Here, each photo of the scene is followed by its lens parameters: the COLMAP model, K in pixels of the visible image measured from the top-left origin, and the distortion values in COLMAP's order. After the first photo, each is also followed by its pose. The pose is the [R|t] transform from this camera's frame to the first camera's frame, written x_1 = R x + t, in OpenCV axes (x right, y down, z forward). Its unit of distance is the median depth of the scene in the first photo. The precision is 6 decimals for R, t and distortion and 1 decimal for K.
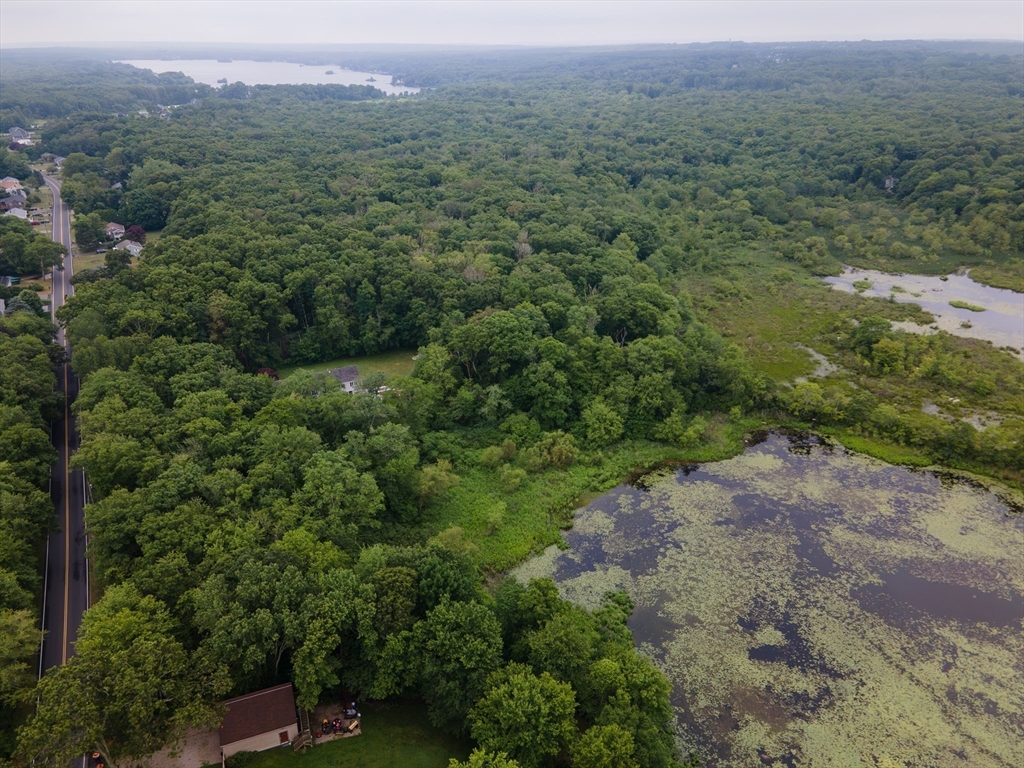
lens RADIAL K [[717.1, 0, 512.0], [0, 717.1, 384.0], [0, 0, 1]] dist [0.041463, 0.002126]
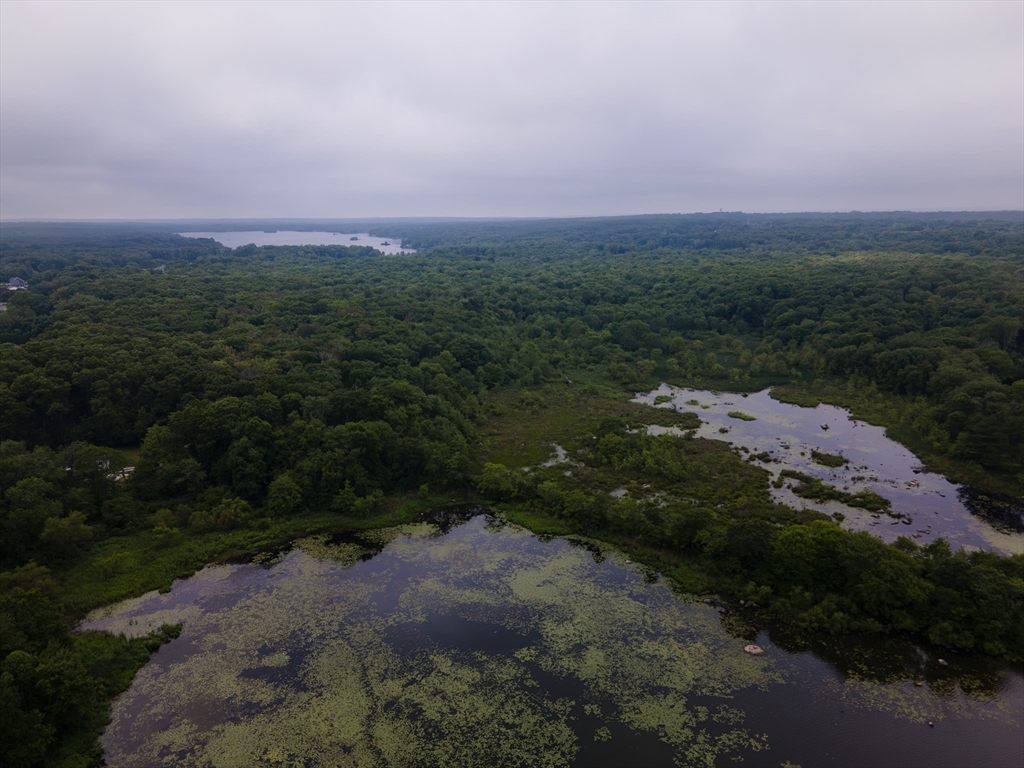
lens RADIAL K [[720.1, 0, 512.0], [0, 720.1, 384.0], [0, 0, 1]] dist [0.047417, 0.005158]
pose [[0.998479, 0.008215, -0.054510, 0.477990], [-0.019563, 0.977276, -0.211066, 0.106058], [0.051538, 0.211811, 0.975951, -0.079976]]
